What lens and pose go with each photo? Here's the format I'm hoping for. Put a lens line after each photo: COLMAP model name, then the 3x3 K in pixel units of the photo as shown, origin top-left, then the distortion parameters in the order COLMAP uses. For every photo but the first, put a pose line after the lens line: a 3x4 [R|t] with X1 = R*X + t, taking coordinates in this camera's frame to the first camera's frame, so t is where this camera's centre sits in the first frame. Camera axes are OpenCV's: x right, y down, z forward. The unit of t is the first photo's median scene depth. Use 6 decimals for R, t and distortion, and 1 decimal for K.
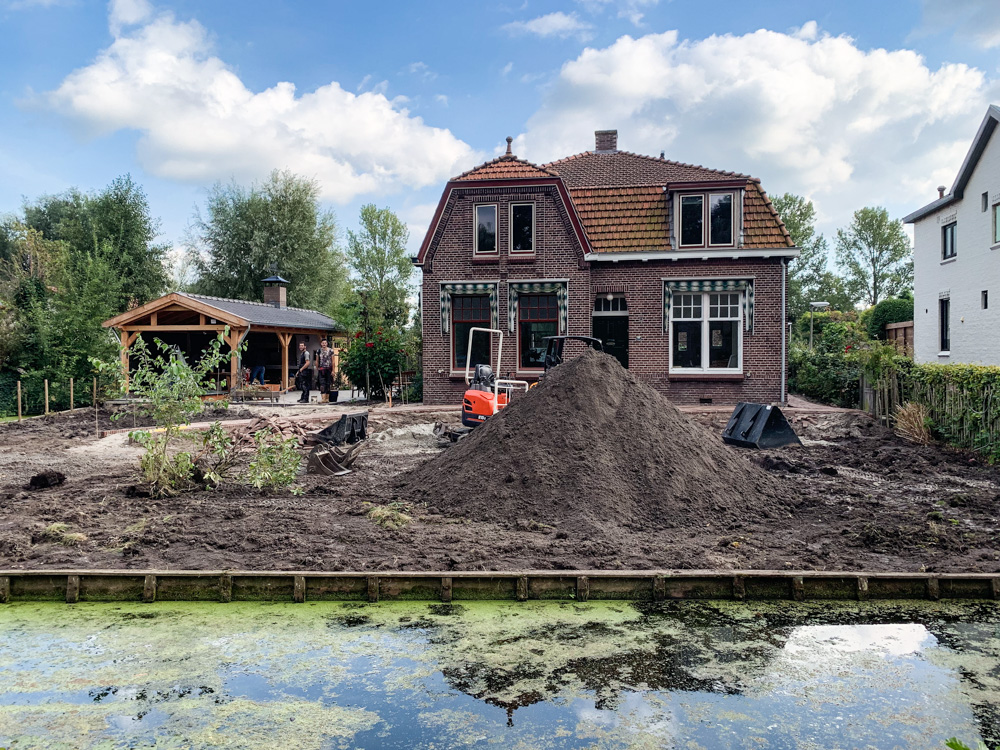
lens RADIAL K [[770.8, 0, 481.7], [0, 770.8, 372.9], [0, 0, 1]] dist [0.100387, -0.242803]
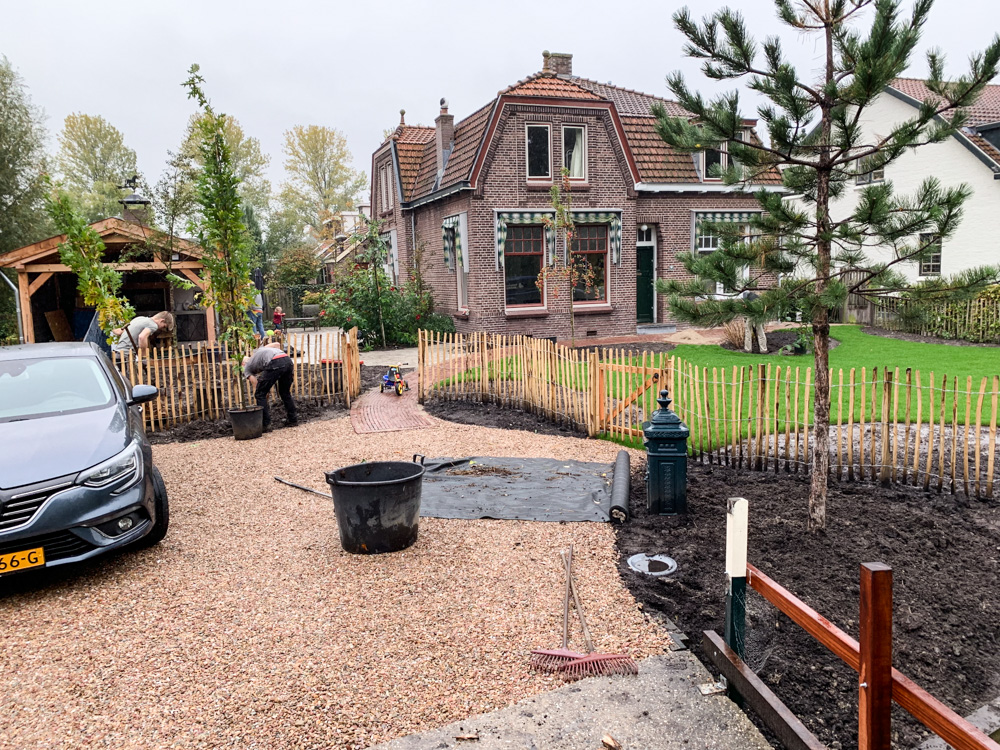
lens RADIAL K [[770.8, 0, 481.7], [0, 770.8, 372.9], [0, 0, 1]] dist [0.100387, -0.242803]
pose [[0.857669, -0.089737, 0.506311, -0.549387], [0.042273, 0.993626, 0.104498, -0.024230], [-0.512461, -0.068221, 0.855996, 0.228167]]
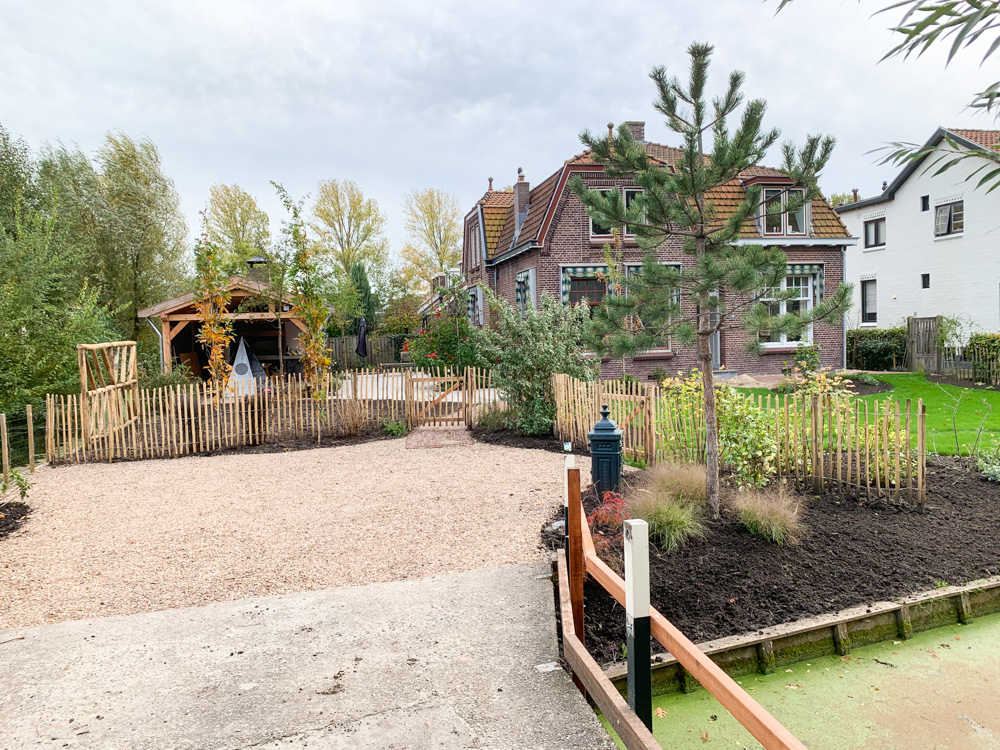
lens RADIAL K [[763.2, 0, 463.3], [0, 763.2, 376.9], [0, 0, 1]] dist [0.108505, -0.335692]
pose [[0.931926, -0.049062, 0.359315, -0.544308], [0.038306, 0.998581, 0.036997, -0.014820], [-0.360621, -0.020714, 0.932482, 0.117807]]
